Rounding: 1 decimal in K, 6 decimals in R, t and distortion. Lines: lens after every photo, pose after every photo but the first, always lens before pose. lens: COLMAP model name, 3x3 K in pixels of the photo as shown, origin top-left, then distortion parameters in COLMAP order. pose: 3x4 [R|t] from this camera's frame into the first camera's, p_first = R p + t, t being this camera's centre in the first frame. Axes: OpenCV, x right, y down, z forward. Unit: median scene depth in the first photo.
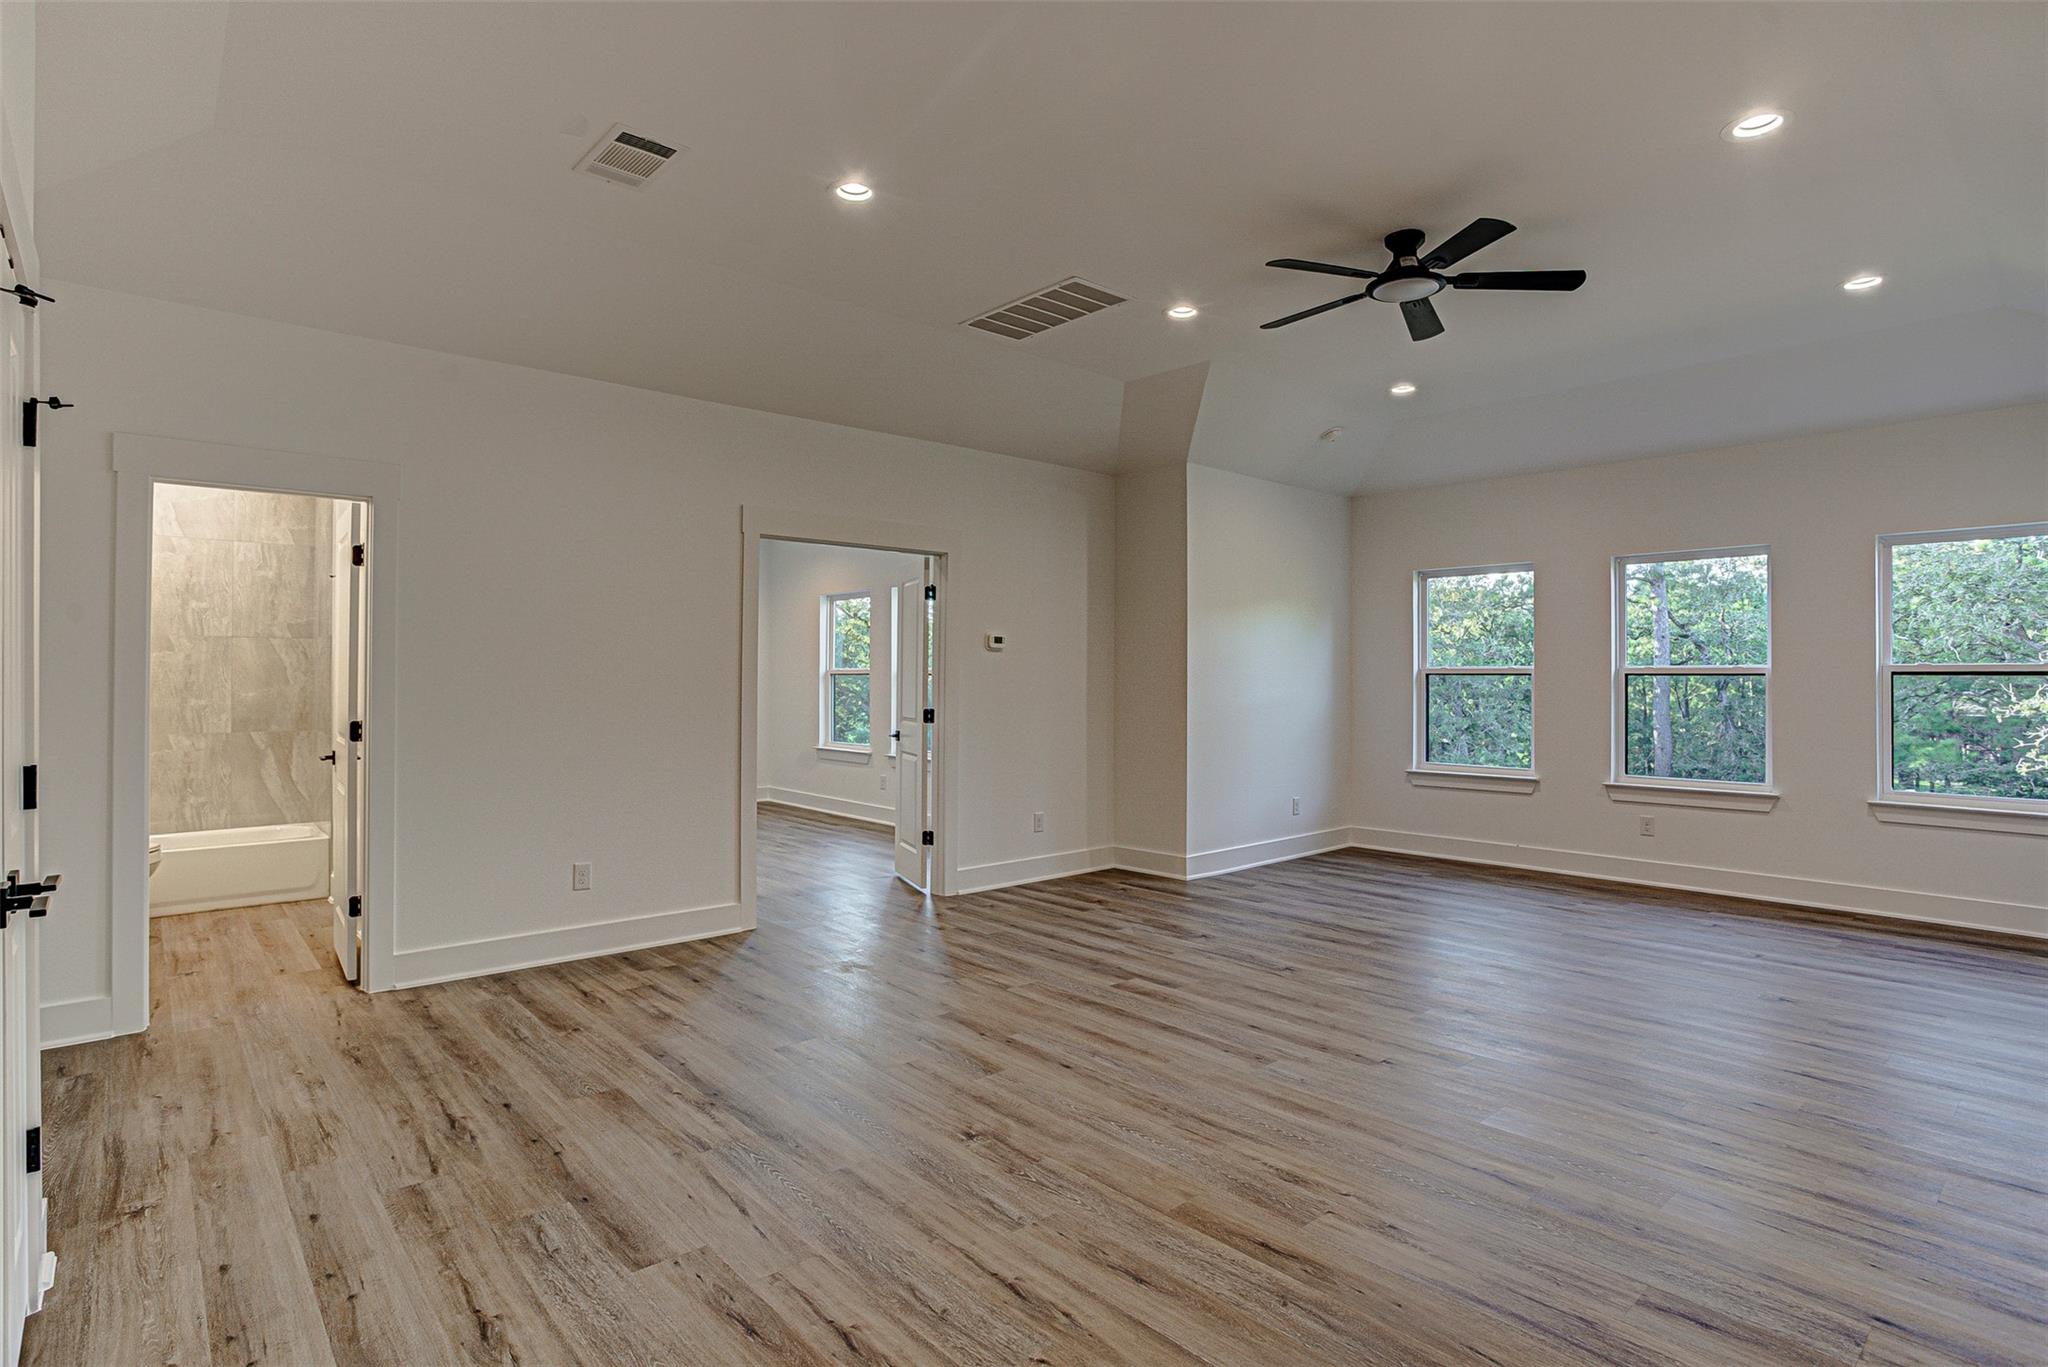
lens RADIAL K [[1014.8, 0, 979.1], [0, 1014.8, 668.7], [0, 0, 1]] dist [-0.046063, 0.010949]
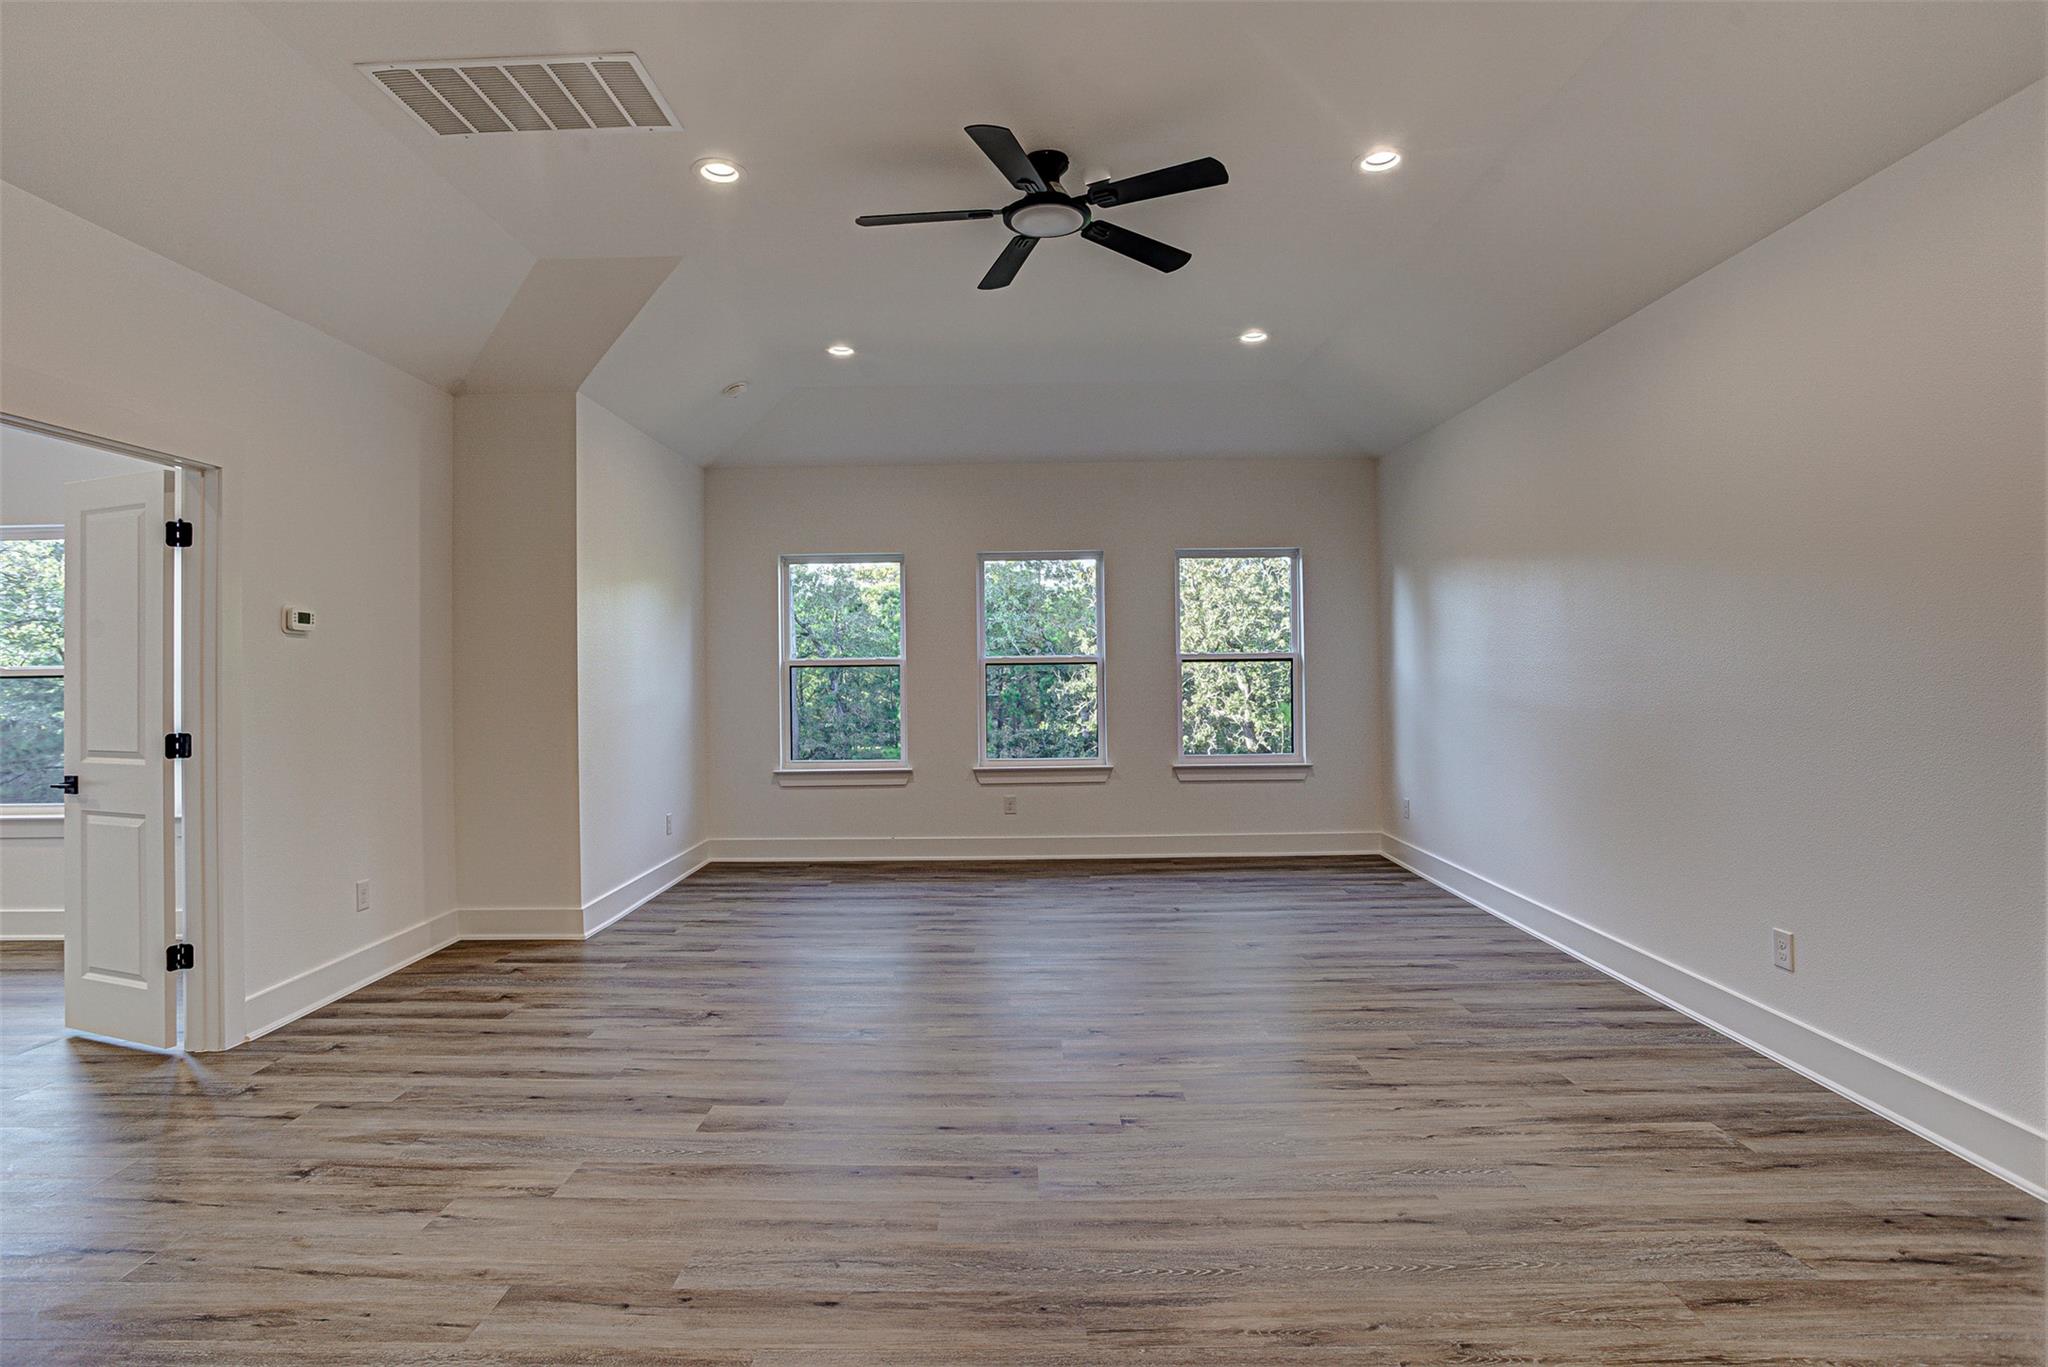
lens RADIAL K [[1014.8, 0, 1002.8], [0, 1014.8, 663.6], [0, 0, 1]] dist [-0.046063, 0.010949]
pose [[0.664296, -0.007668, 0.747430, -0.159488], [0.008344, 0.999961, 0.002843, 0.002235], [-0.747423, 0.004348, 0.664334, 0.280257]]
